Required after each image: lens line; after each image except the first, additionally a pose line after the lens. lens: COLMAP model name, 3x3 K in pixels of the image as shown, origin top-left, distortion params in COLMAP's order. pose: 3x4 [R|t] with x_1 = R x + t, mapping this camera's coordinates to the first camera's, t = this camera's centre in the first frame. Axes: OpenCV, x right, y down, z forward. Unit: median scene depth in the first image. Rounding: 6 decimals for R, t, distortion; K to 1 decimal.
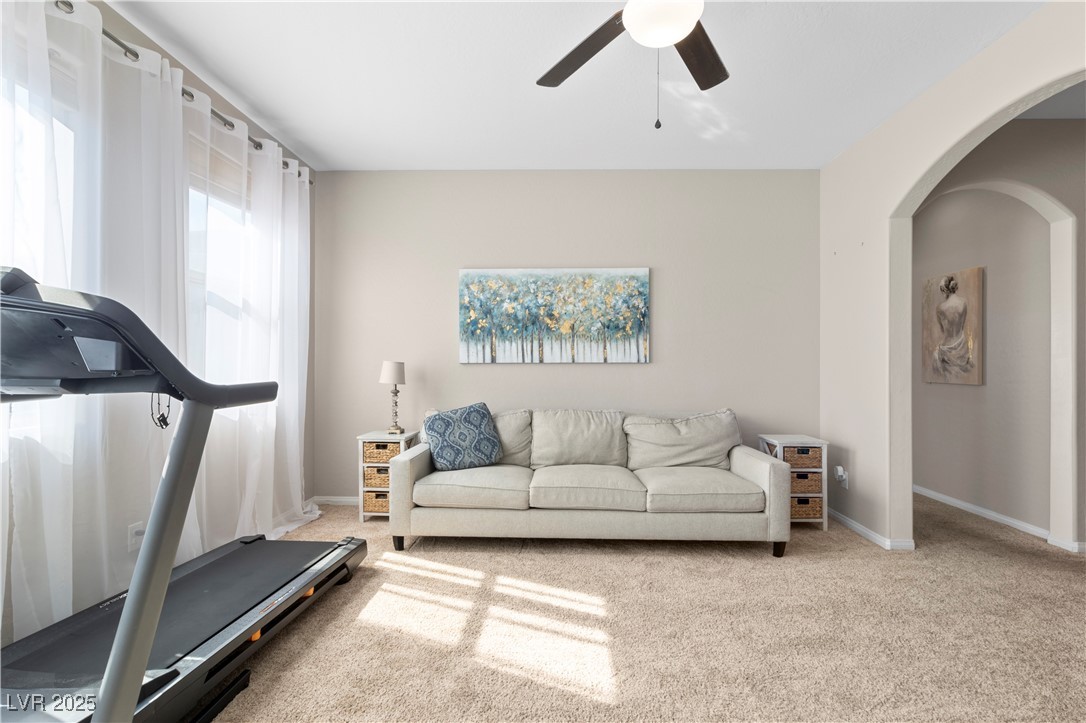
lens RADIAL K [[503.5, 0, 528.5], [0, 503.5, 362.3], [0, 0, 1]] dist [-0.001362, -0.000828]
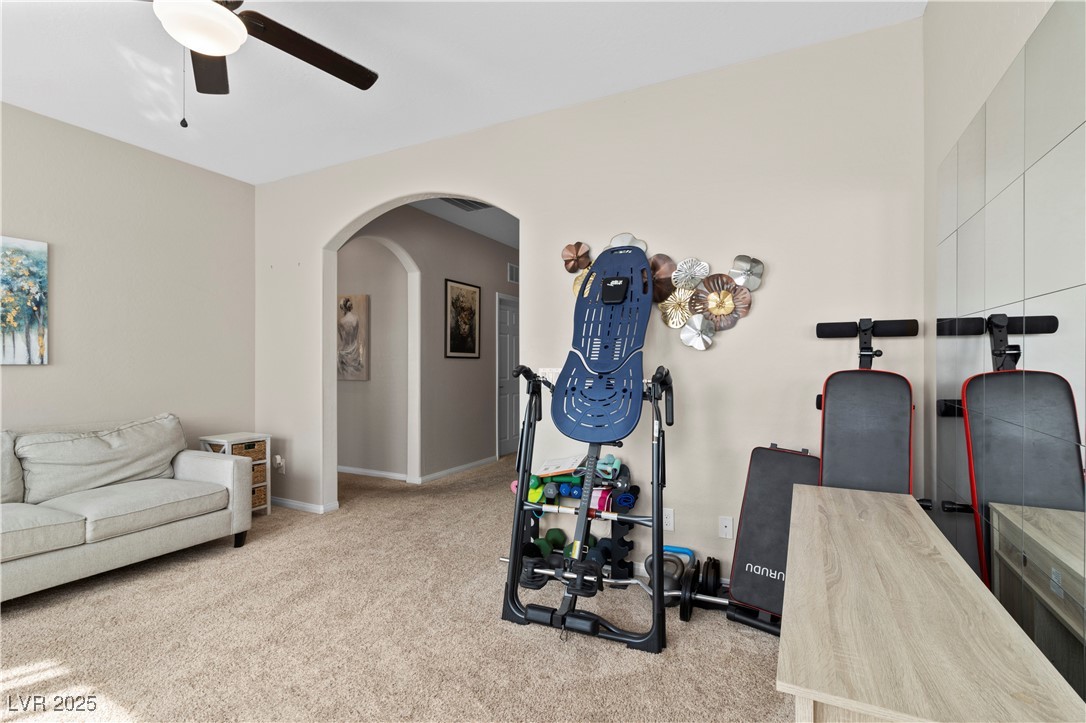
lens RADIAL K [[488.9, 0, 543.0], [0, 488.9, 361.5], [0, 0, 1]] dist [-0.031951, 0.000270]
pose [[0.435728, 0.003380, 0.900072, -0.113543], [0.000491, 0.999992, -0.003993, -0.000603], [-0.900078, 0.002182, 0.435723, -0.016251]]
